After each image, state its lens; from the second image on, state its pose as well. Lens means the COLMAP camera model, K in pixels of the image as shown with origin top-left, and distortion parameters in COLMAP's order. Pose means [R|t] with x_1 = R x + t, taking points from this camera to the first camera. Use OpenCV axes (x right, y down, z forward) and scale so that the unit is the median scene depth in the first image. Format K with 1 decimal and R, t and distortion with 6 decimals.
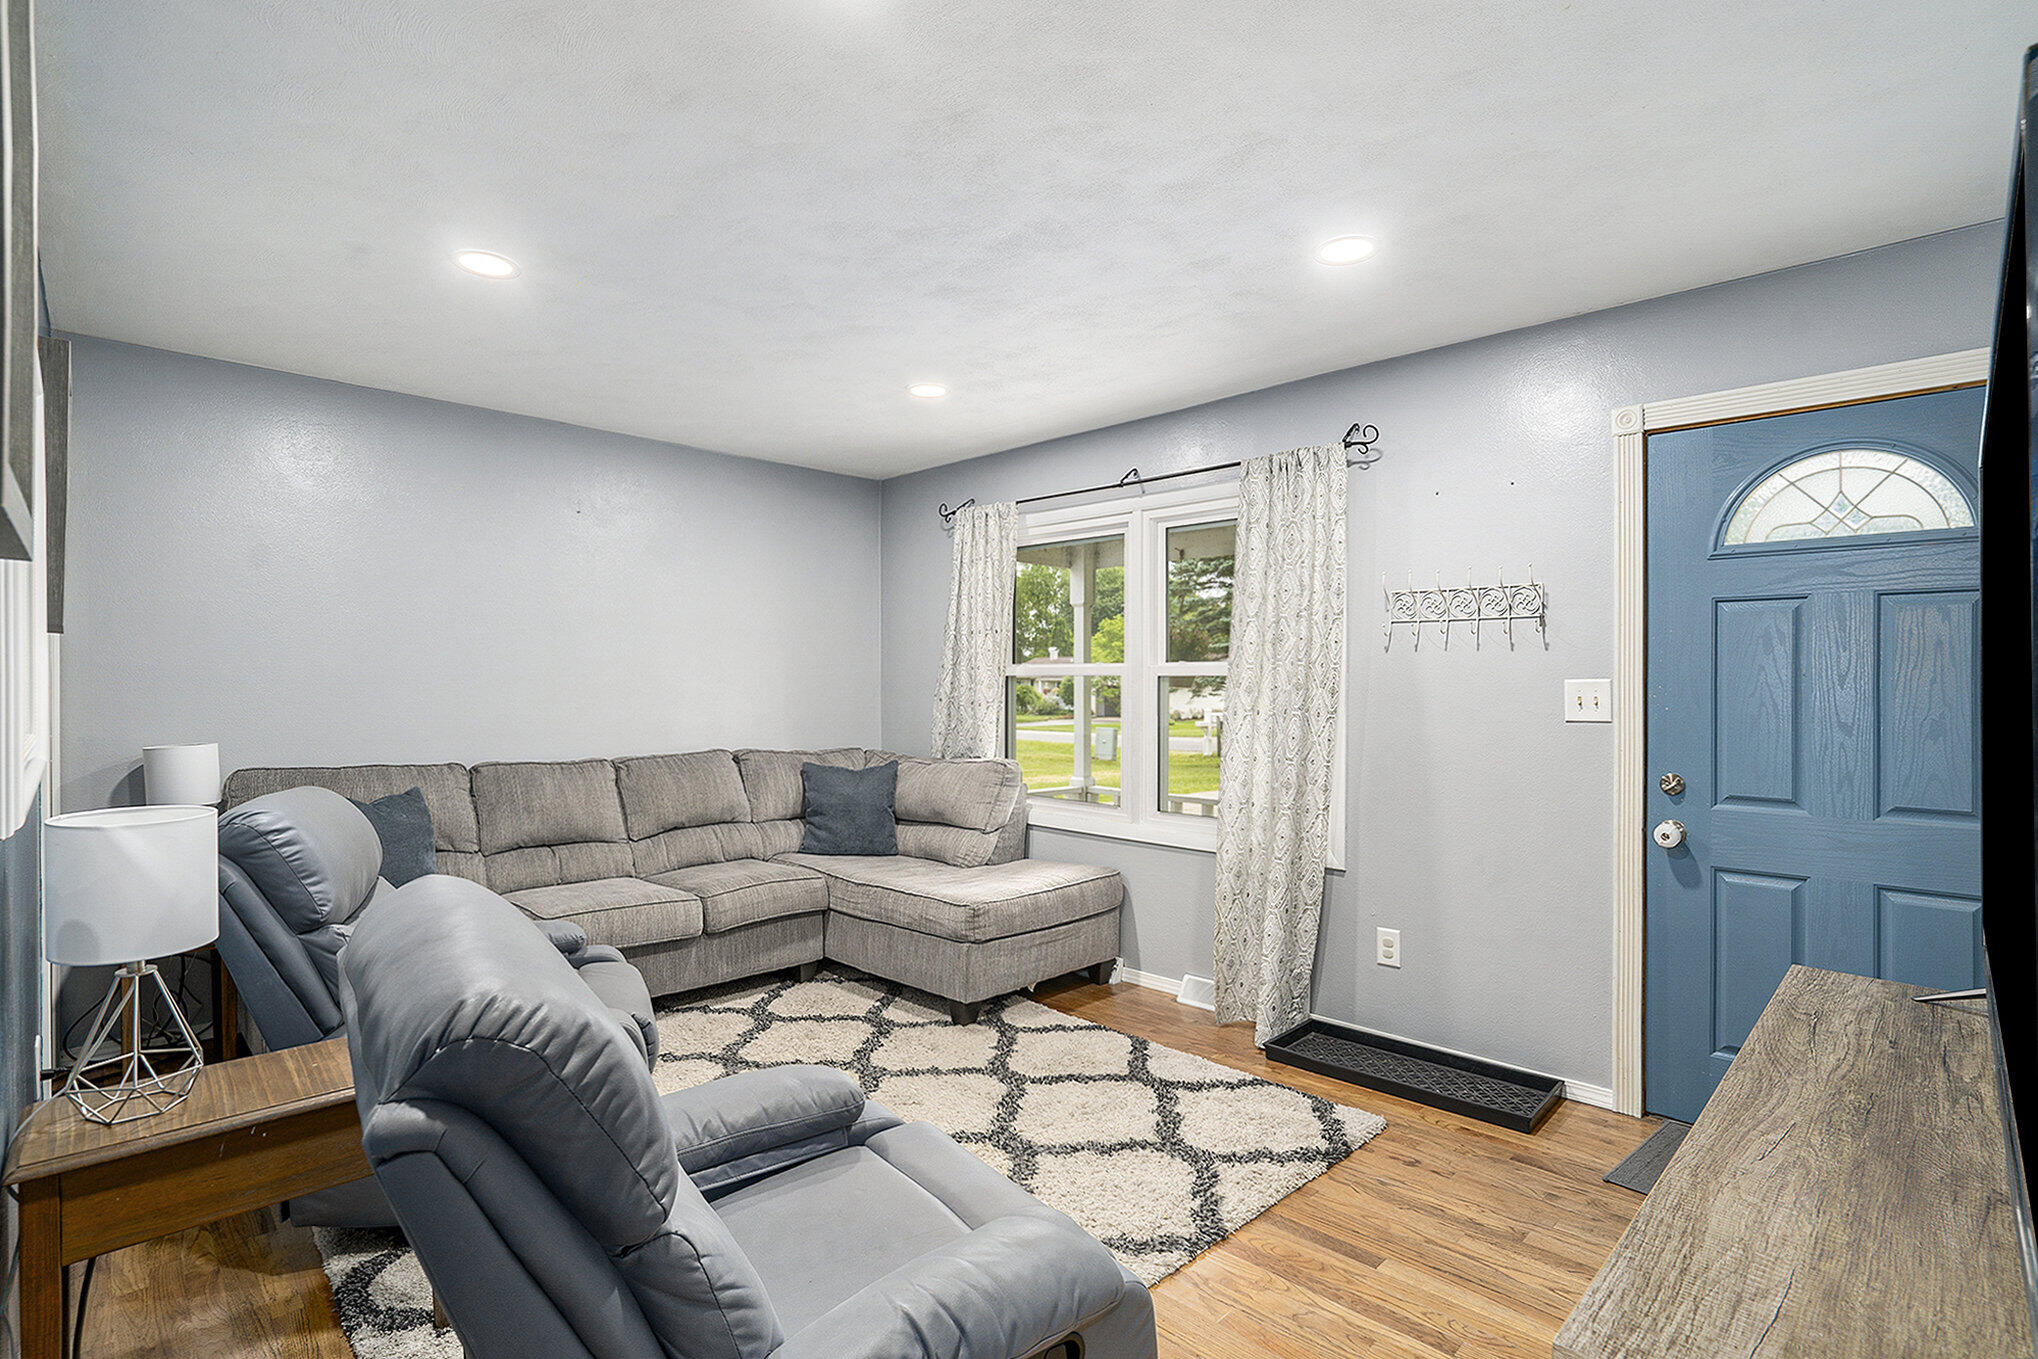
lens RADIAL K [[975.3, 0, 1018.6], [0, 975.3, 715.5], [0, 0, 1]] dist [0.000078, 0.000184]
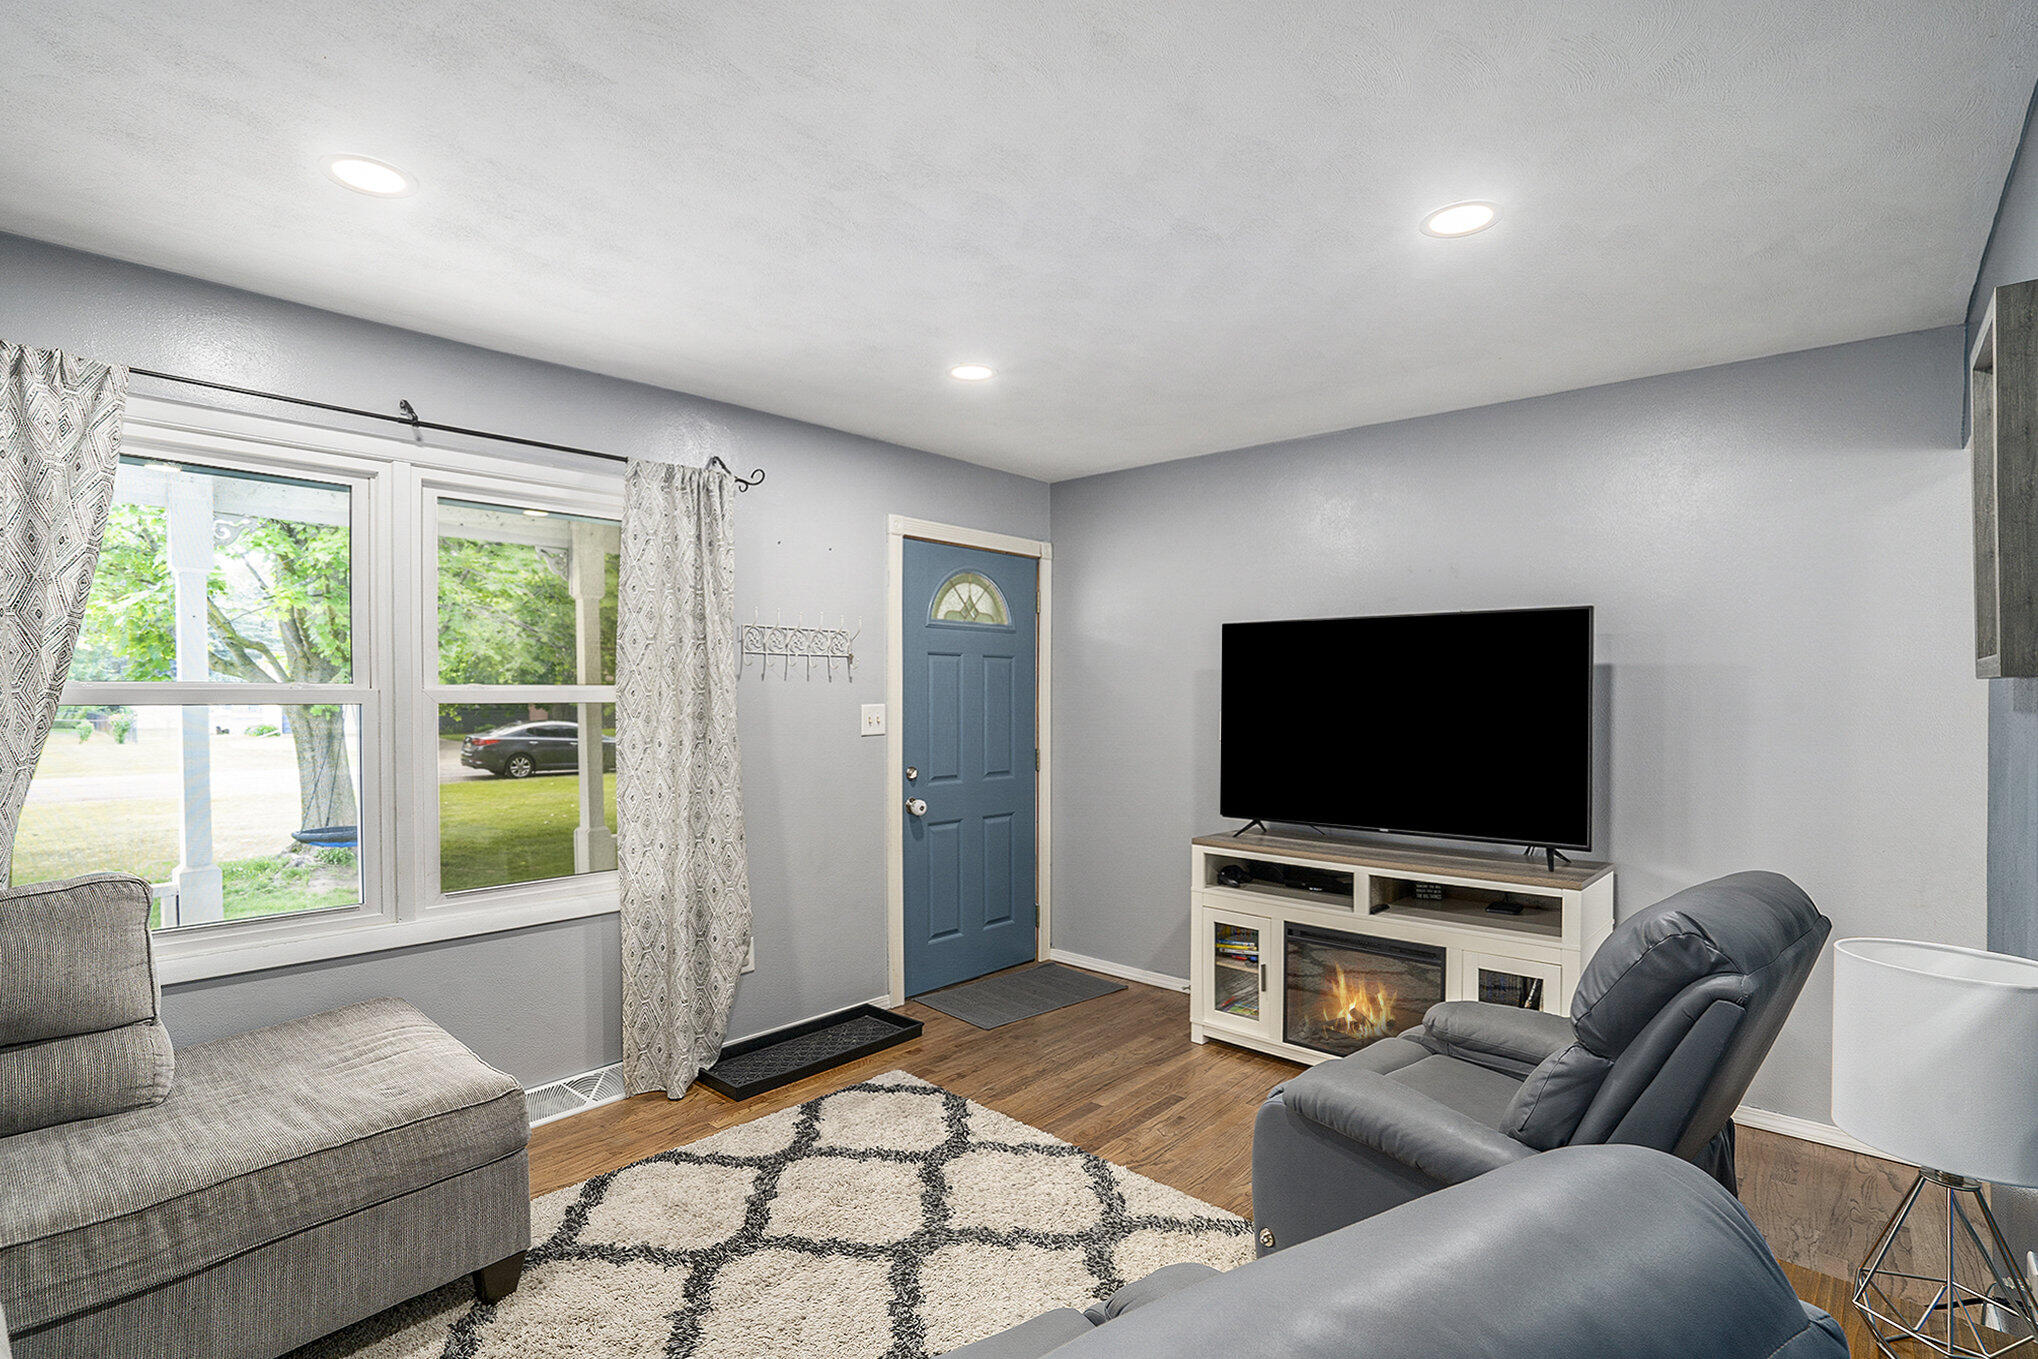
lens RADIAL K [[958.4, 0, 1014.6], [0, 958.4, 714.1], [0, 0, 1]] dist [0.002847, 0.000498]
pose [[-0.025662, -0.023705, 0.999390, -0.772356], [0.034303, 0.999109, 0.024579, -0.050194], [-0.999082, 0.034913, -0.024826, 0.826097]]
